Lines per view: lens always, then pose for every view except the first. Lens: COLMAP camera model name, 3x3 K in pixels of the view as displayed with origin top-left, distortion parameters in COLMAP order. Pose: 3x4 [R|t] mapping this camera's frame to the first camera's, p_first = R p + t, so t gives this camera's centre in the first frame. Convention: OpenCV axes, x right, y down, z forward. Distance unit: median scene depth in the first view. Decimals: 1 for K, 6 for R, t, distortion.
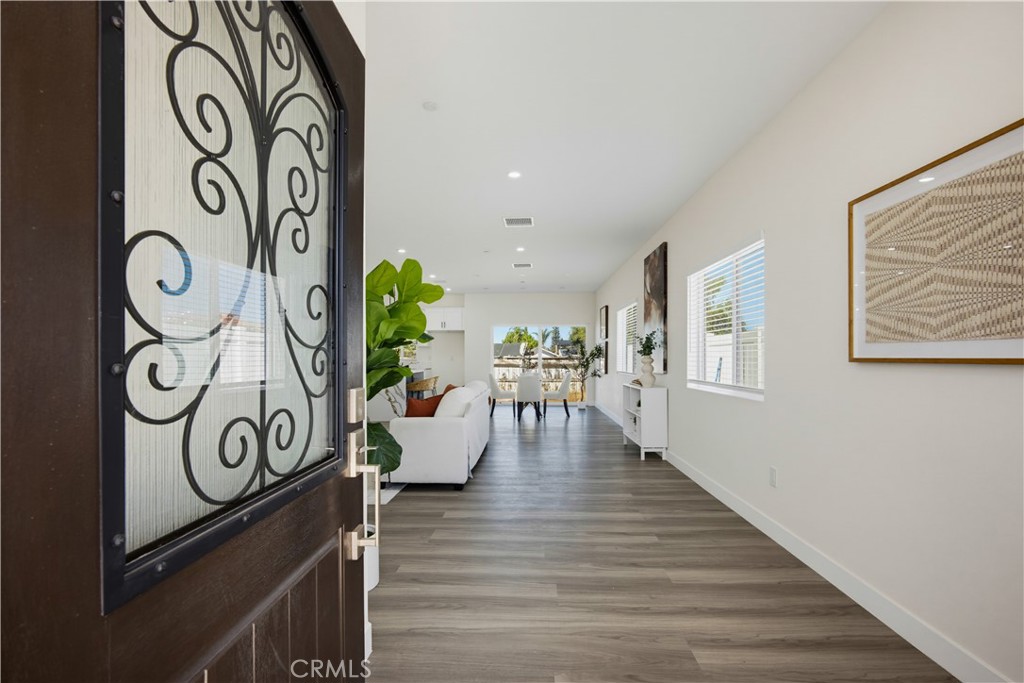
lens RADIAL K [[445.8, 0, 509.8], [0, 445.8, 356.9], [0, 0, 1]] dist [-0.000521, 0.000053]
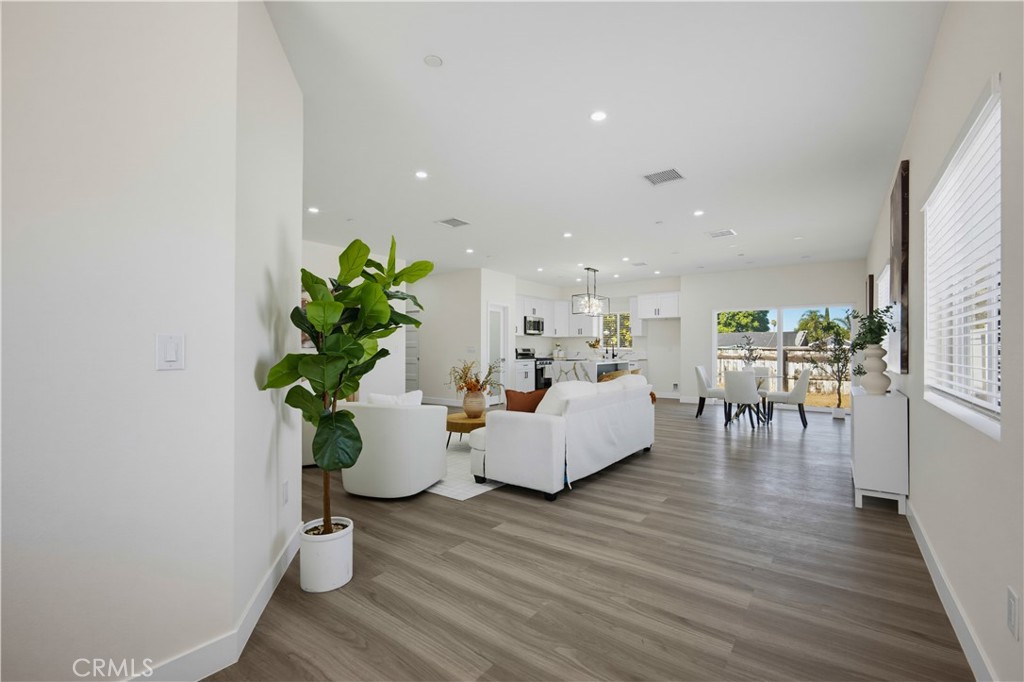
lens RADIAL K [[439.9, 0, 517.5], [0, 439.9, 343.6], [0, 0, 1]] dist [-0.002885, -0.000284]
pose [[0.832086, -0.001678, -0.554645, 0.148182], [-0.003522, 0.999959, -0.008309, 0.001556], [0.554636, 0.008867, 0.832046, 0.123063]]
